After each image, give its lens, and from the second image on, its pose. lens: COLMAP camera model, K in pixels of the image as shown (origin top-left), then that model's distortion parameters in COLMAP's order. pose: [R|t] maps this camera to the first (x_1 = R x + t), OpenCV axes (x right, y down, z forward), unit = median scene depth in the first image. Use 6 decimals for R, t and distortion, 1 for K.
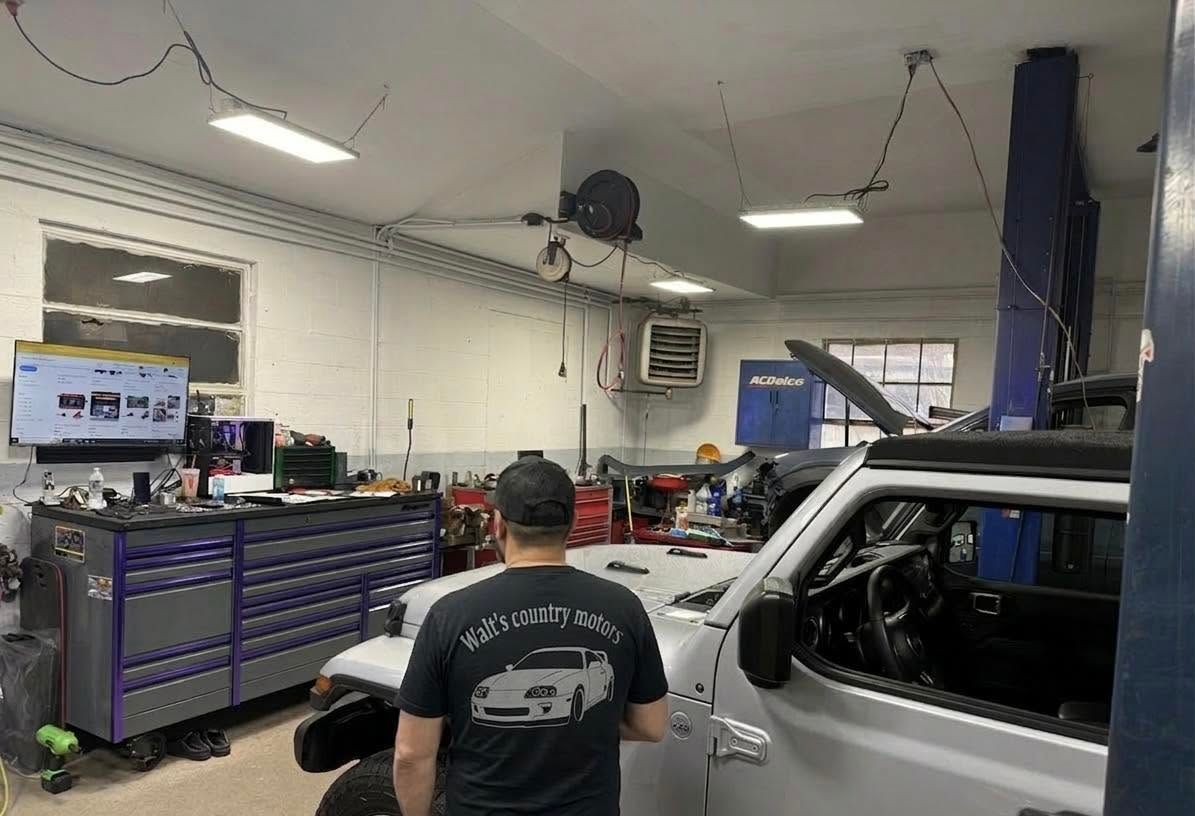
lens RADIAL K [[834.0, 0, 598.4], [0, 834.0, 450.2], [0, 0, 1]] dist [0.075573, -0.074530]
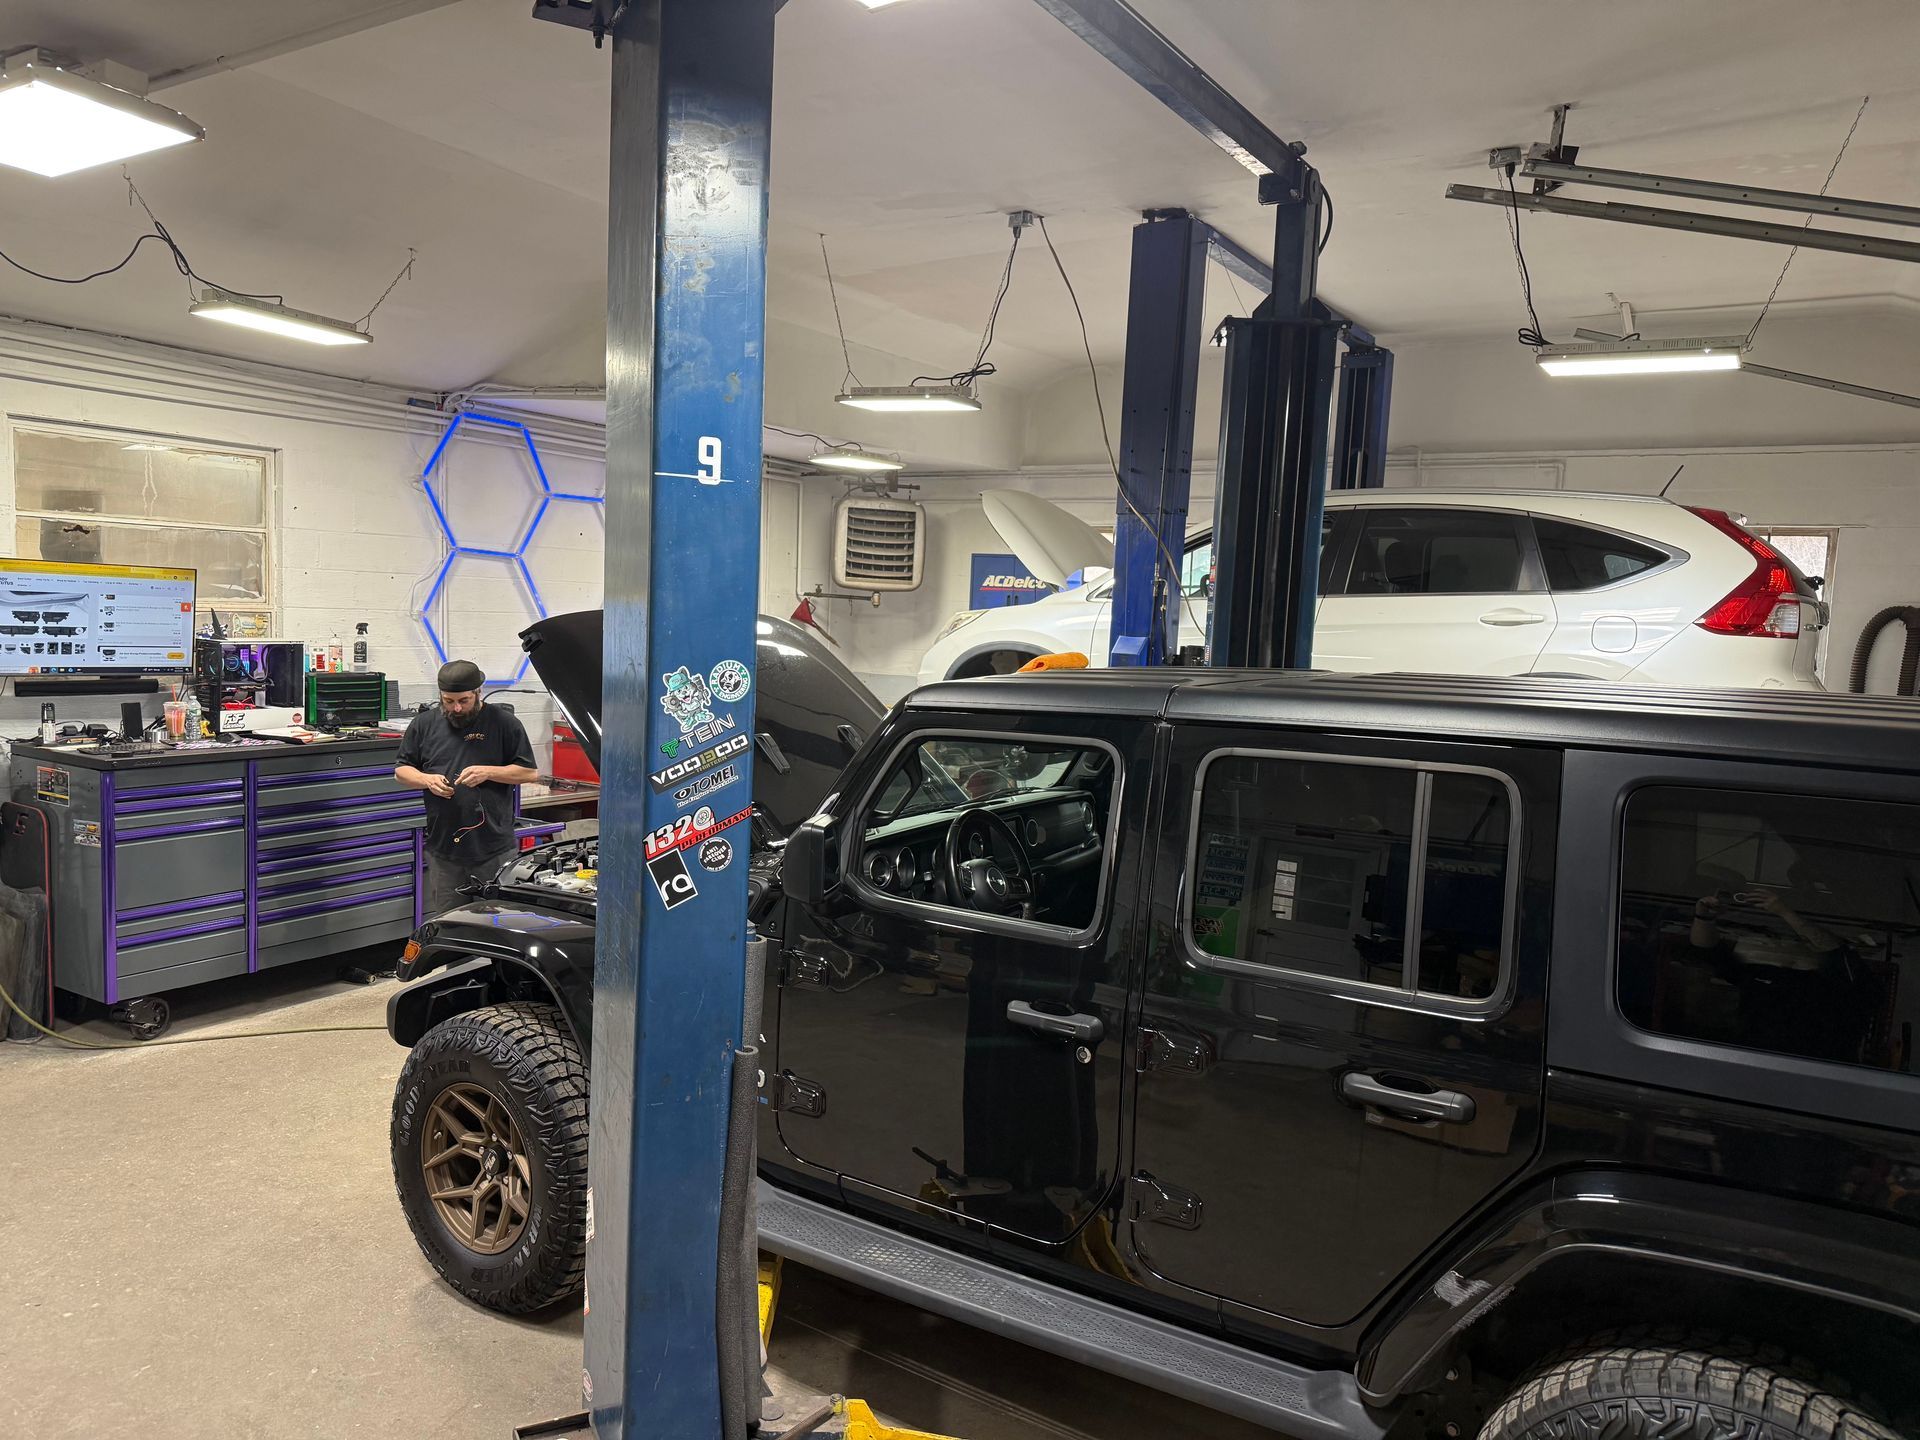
lens RADIAL K [[1350.4, 0, 939.5], [0, 1350.4, 719.9], [0, 0, 1]] dist [0.113522, -0.114201]
pose [[0.999871, -0.006134, -0.014866, 0.259486], [0.006653, 0.999360, 0.035140, -0.003117], [0.014641, -0.035235, 0.999272, -0.345497]]
